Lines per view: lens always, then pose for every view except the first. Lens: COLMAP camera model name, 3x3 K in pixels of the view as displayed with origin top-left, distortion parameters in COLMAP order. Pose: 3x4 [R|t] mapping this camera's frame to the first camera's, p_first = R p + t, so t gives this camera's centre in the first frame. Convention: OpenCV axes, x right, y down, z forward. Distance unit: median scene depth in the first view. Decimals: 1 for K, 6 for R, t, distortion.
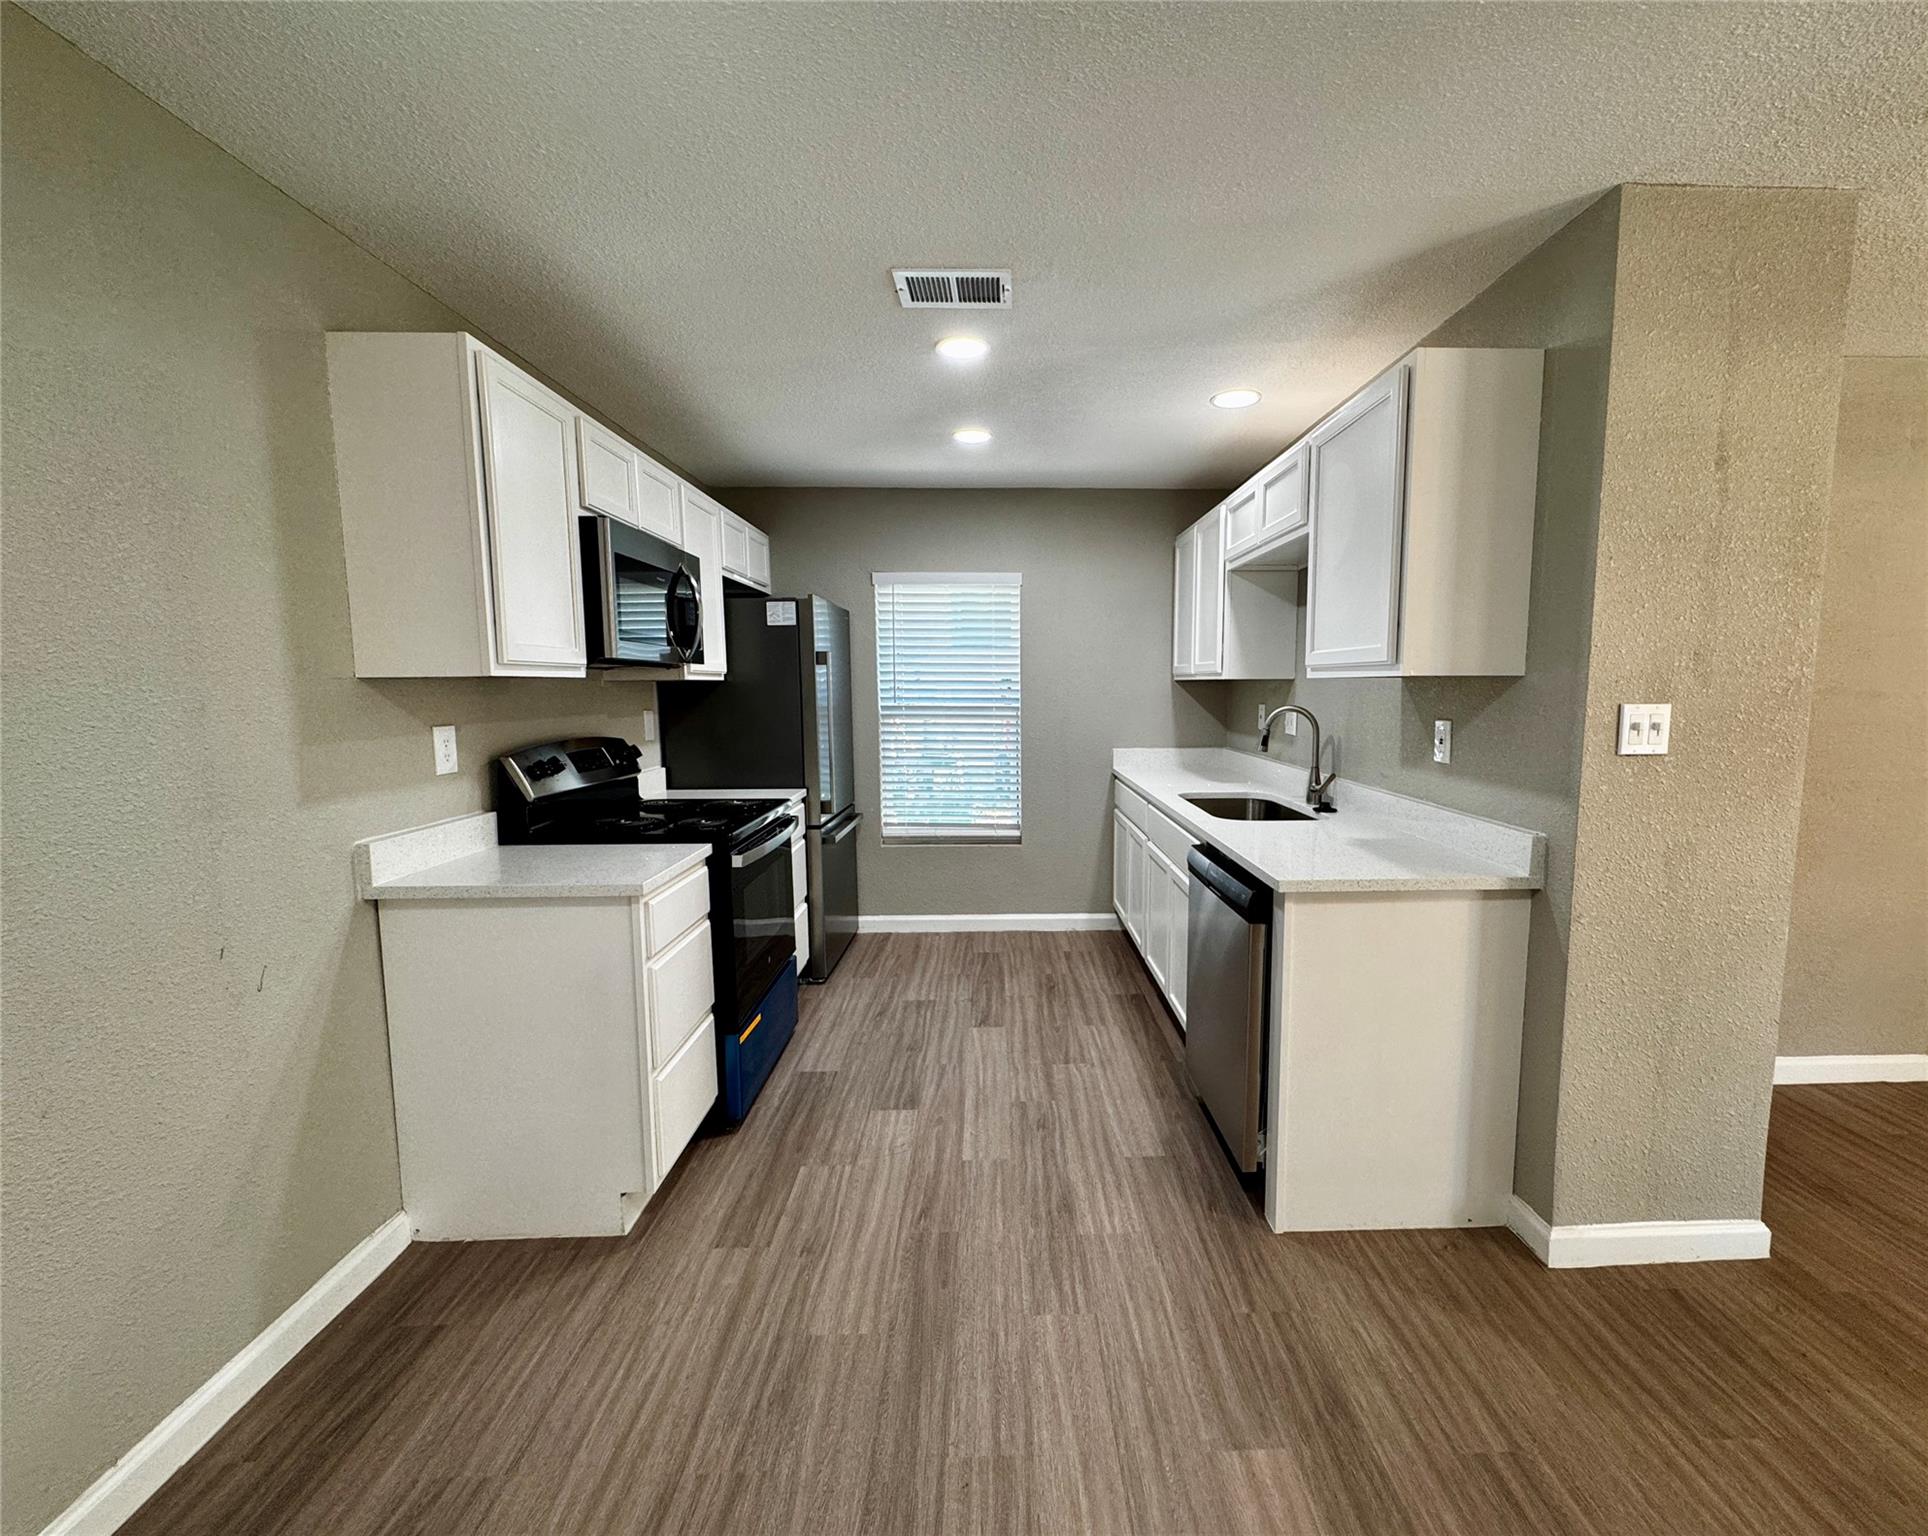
lens RADIAL K [[818.0, 0, 1017.8], [0, 818.0, 768.2], [0, 0, 1]] dist [-0.001828, -0.000475]
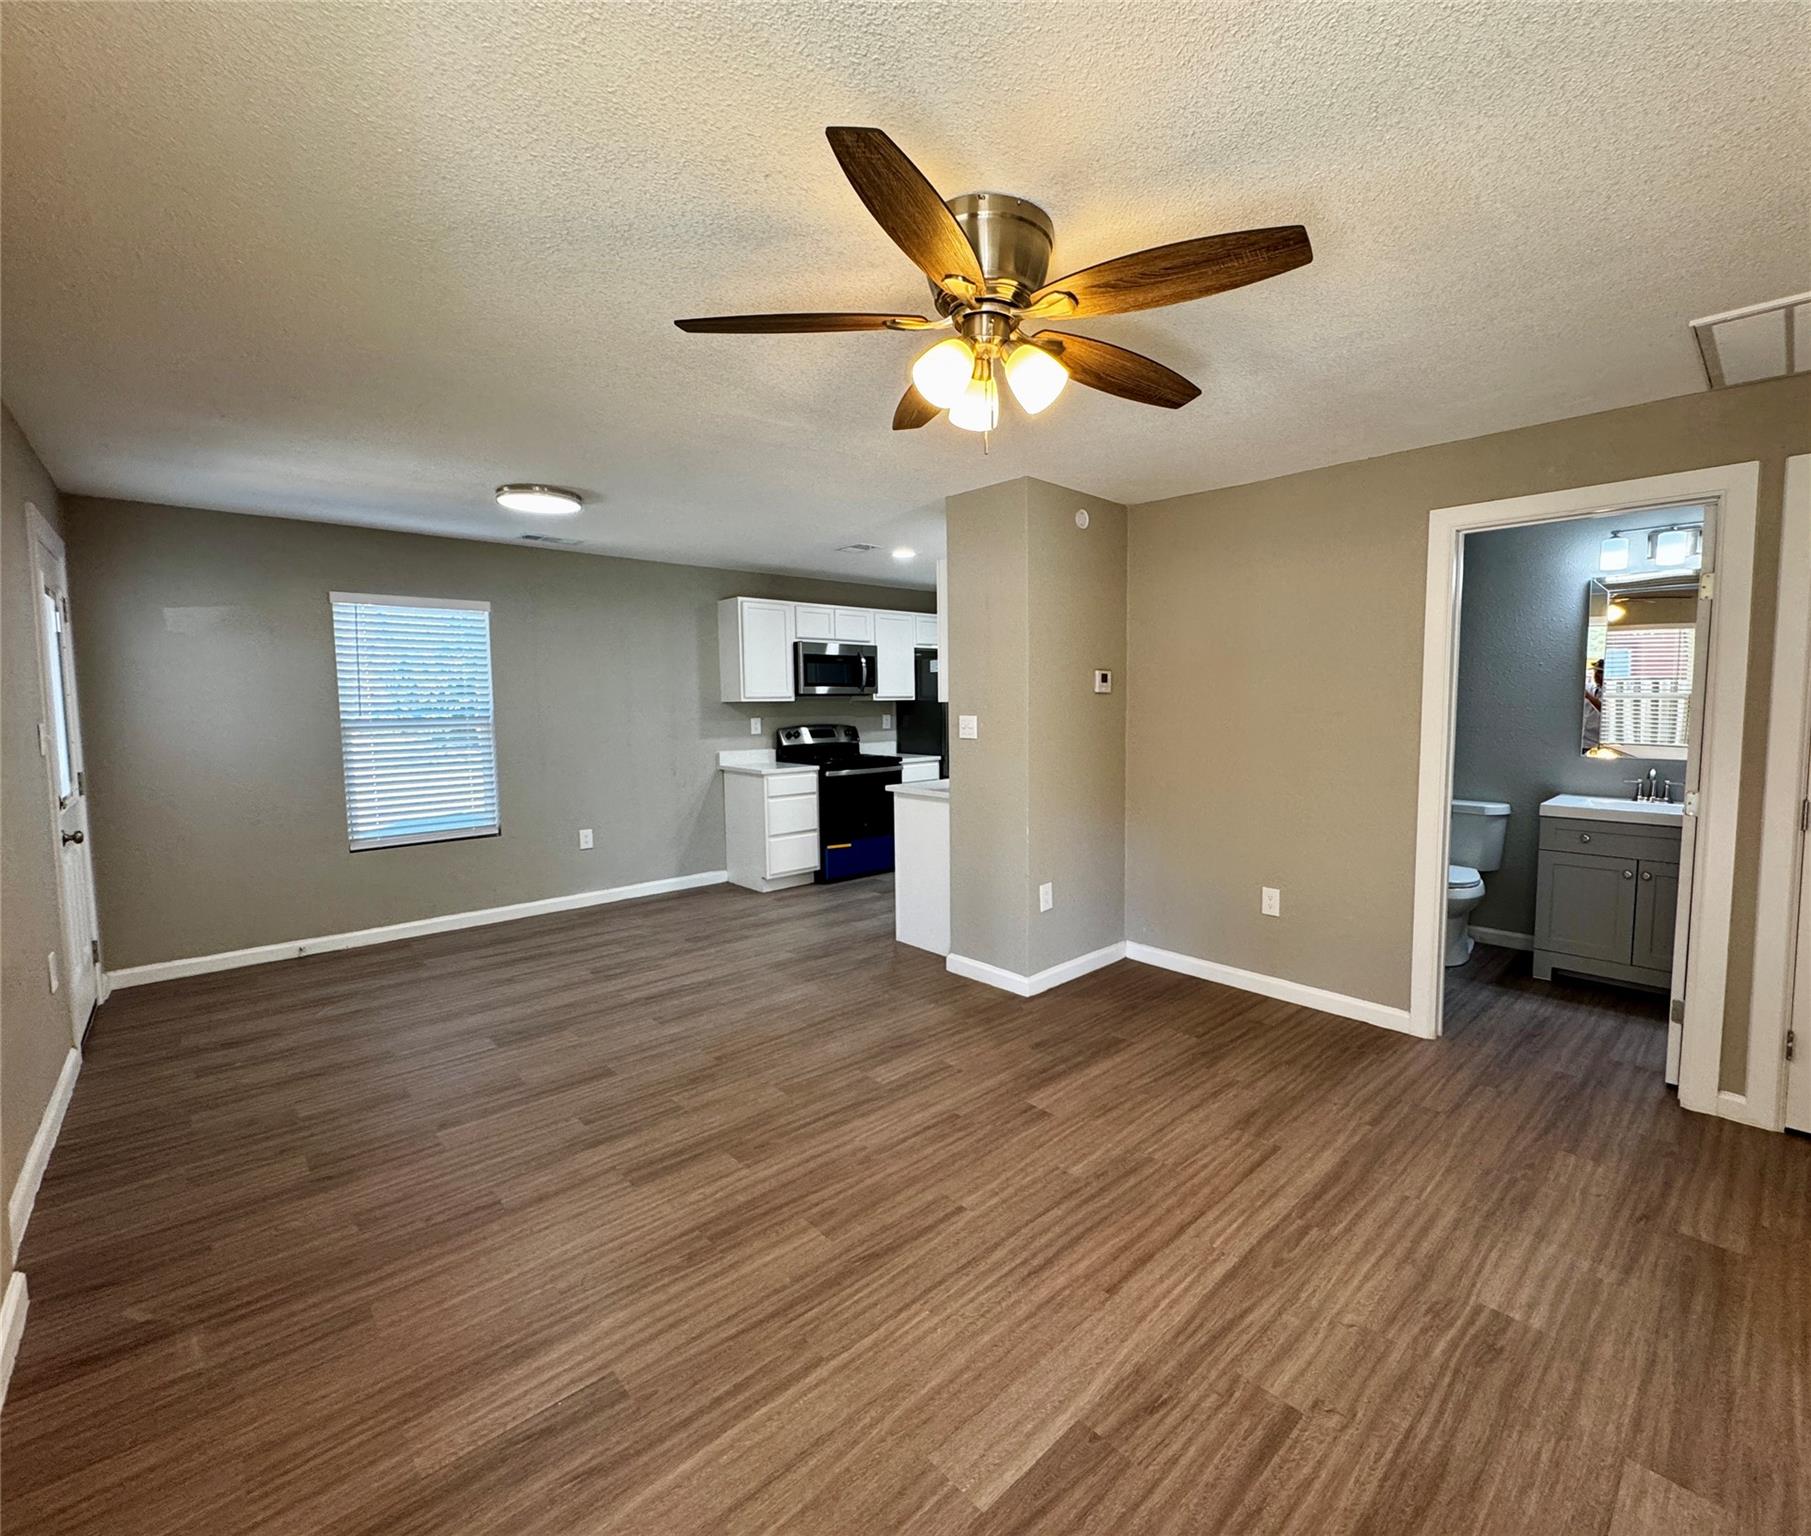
lens RADIAL K [[811.0, 0, 979.8], [0, 811.0, 775.9], [0, 0, 1]] dist [0.000799, 0.000213]
pose [[0.675892, 0.069961, -0.733673, 2.274856], [-0.069866, 0.997083, 0.030715, 0.012562], [0.733682, 0.030499, 0.678809, -0.441138]]
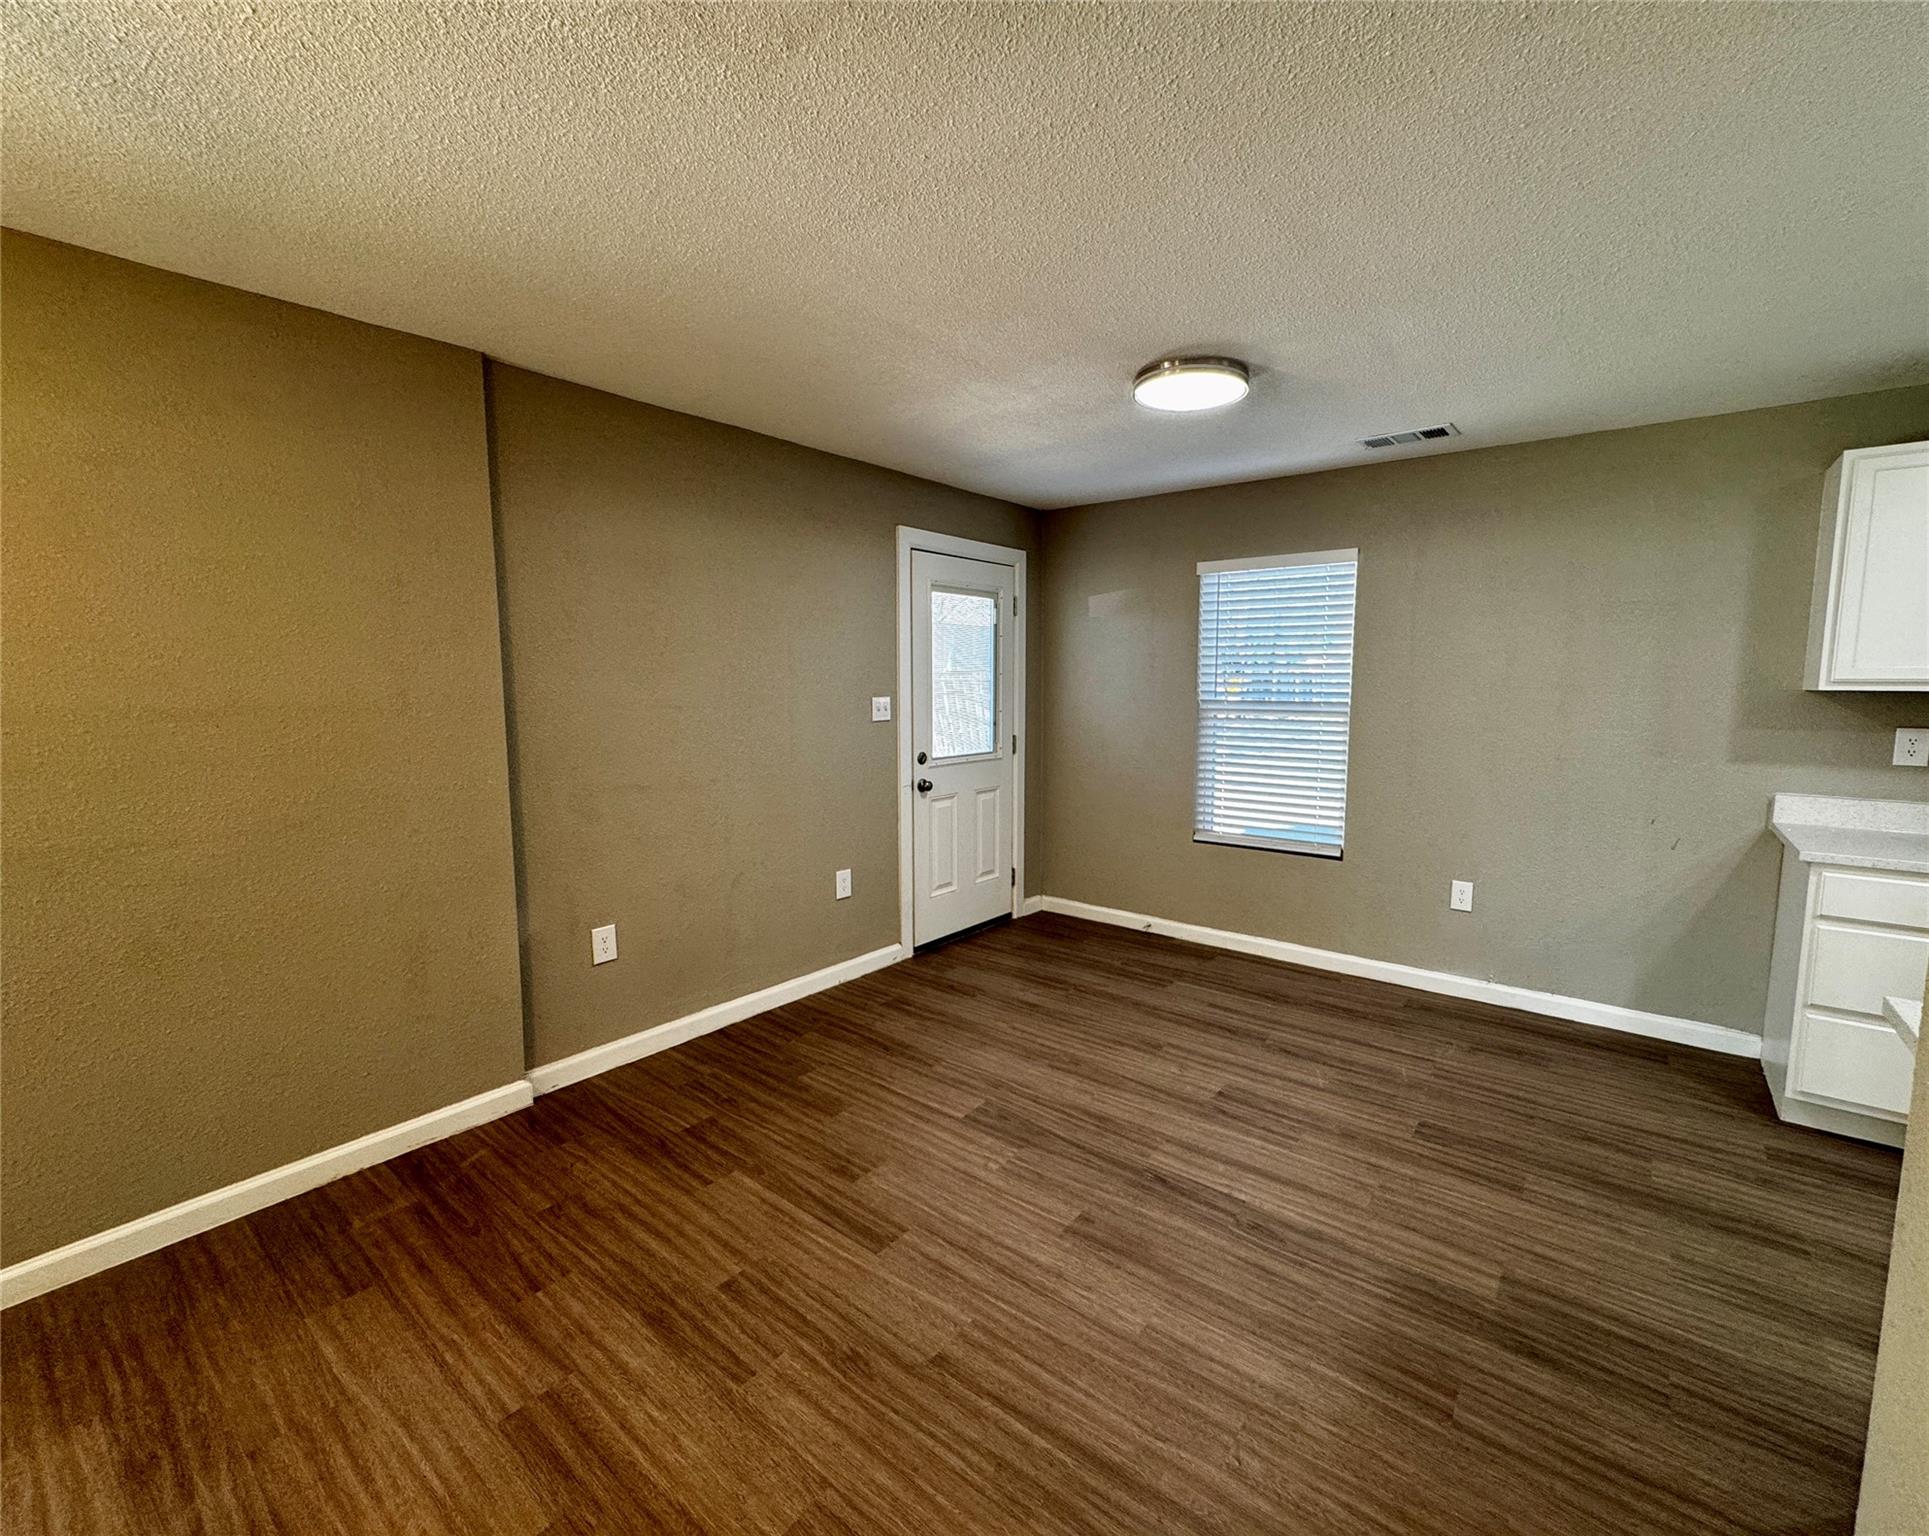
lens RADIAL K [[818.4, 0, 1018.4], [0, 818.4, 768.2], [0, 0, 1]] dist [-0.001828, -0.000475]
pose [[-0.634359, 0.089043, -0.767893, 1.312057], [-0.076296, 0.981283, 0.176815, -0.122754], [0.769264, 0.170751, -0.615692, 0.815418]]
